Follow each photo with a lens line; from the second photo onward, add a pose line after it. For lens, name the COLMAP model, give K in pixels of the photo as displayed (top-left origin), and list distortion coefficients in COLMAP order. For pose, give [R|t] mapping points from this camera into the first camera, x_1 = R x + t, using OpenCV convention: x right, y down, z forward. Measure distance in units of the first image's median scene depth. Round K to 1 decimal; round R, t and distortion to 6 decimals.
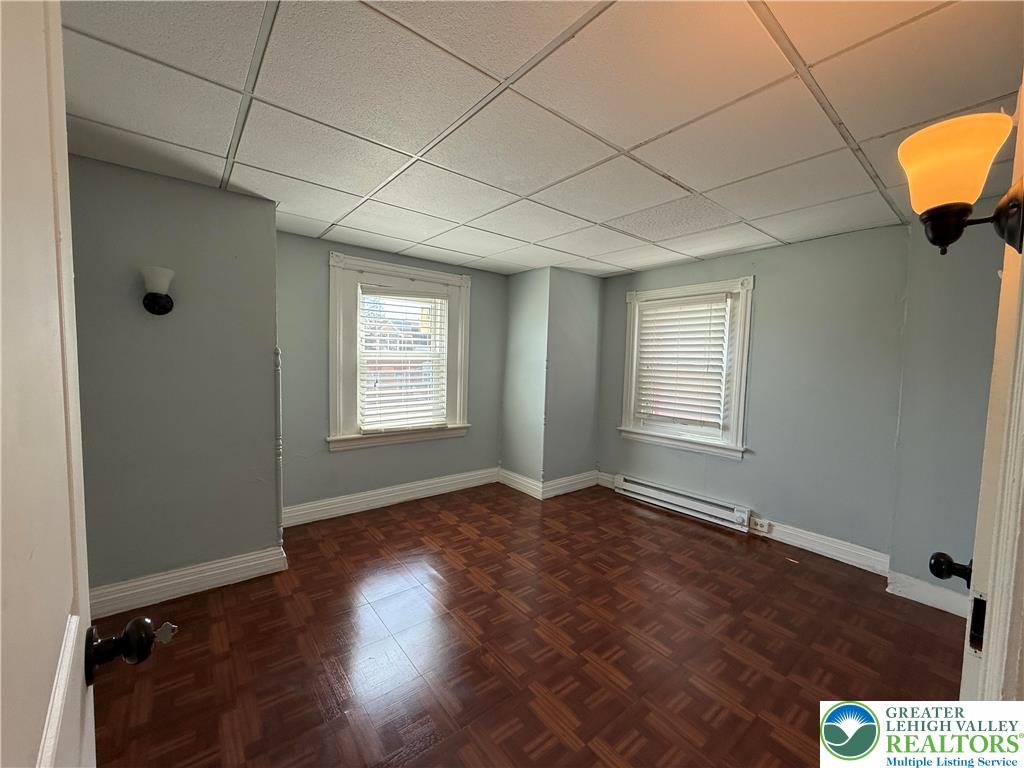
lens RADIAL K [[409.4, 0, 513.3], [0, 409.4, 384.4], [0, 0, 1]] dist [-0.001206, 0.000037]
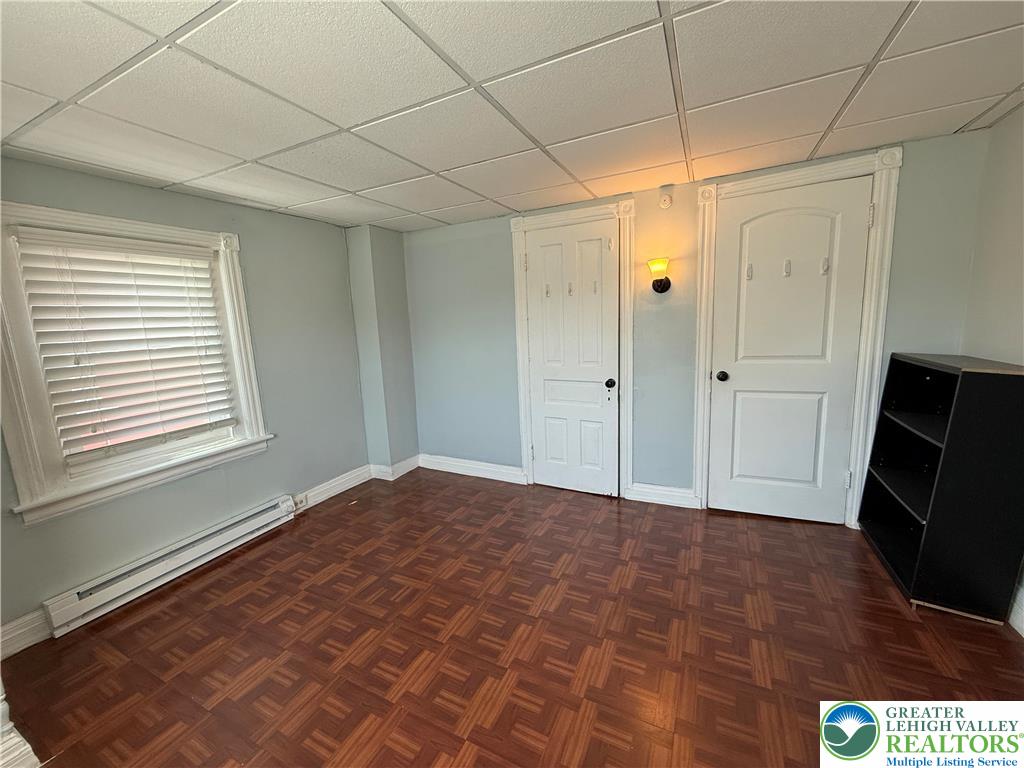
lens RADIAL K [[409.4, 0, 511.1], [0, 409.4, 382.4], [0, 0, 1]] dist [-0.001206, 0.000037]
pose [[-0.418523, -0.140791, 0.897227, -0.422190], [0.096114, 0.975497, 0.197907, -0.077469], [-0.903106, 0.169064, -0.394736, 0.831227]]
